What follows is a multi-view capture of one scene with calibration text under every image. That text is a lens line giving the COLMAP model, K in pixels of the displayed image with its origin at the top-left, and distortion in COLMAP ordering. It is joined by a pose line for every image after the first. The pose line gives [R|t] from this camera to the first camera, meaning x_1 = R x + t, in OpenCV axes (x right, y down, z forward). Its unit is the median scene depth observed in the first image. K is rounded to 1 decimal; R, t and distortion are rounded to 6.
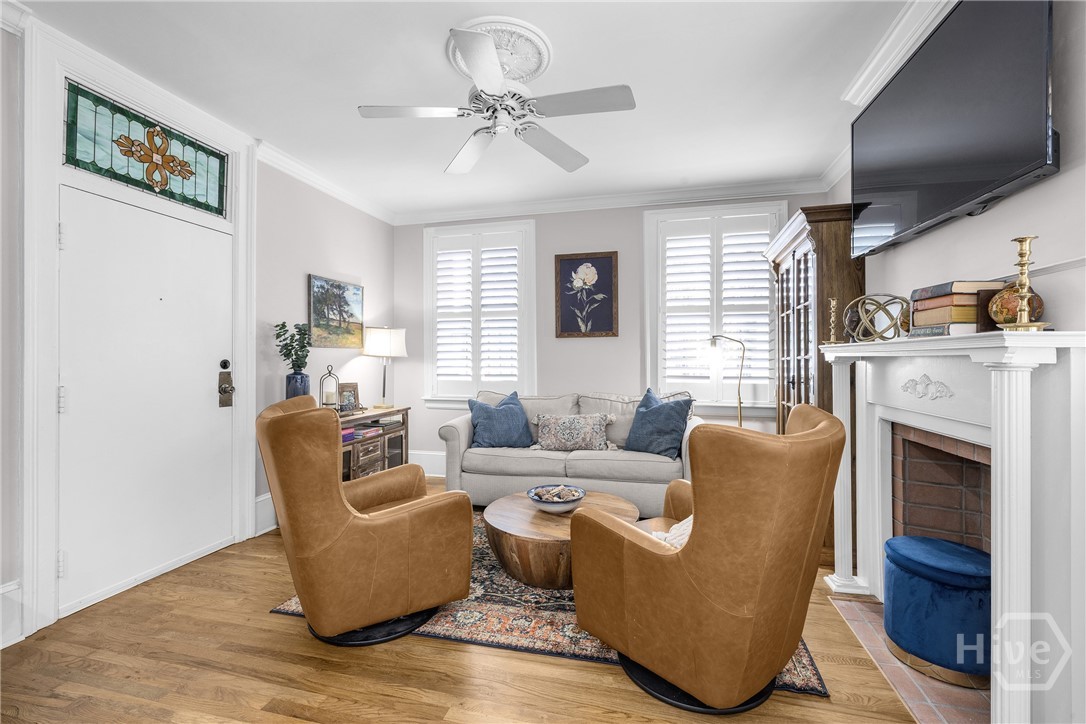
lens RADIAL K [[459.7, 0, 540.8], [0, 459.7, 357.0], [0, 0, 1]] dist [-0.001127, 0.000285]
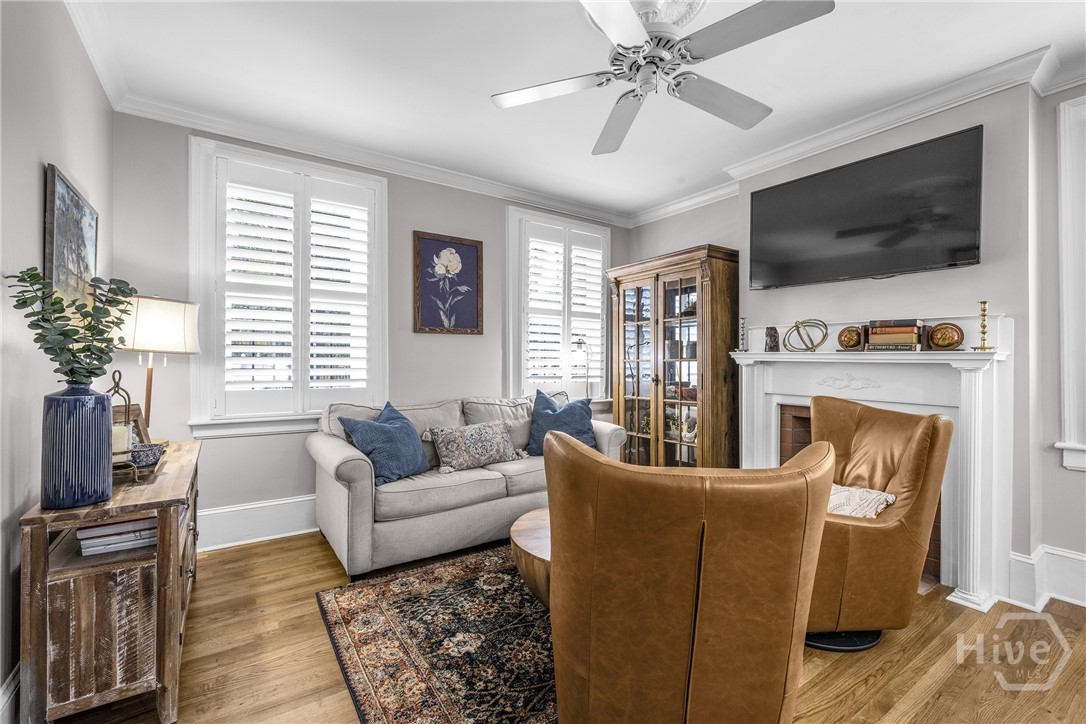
lens RADIAL K [[459.7, 0, 540.8], [0, 459.7, 357.0], [0, 0, 1]] dist [-0.001127, 0.000285]
pose [[0.675108, 0.009842, 0.737653, -0.431002], [-0.014111, 0.999900, -0.000426, -0.001484], [-0.737584, -0.010121, 0.675180, 0.296392]]
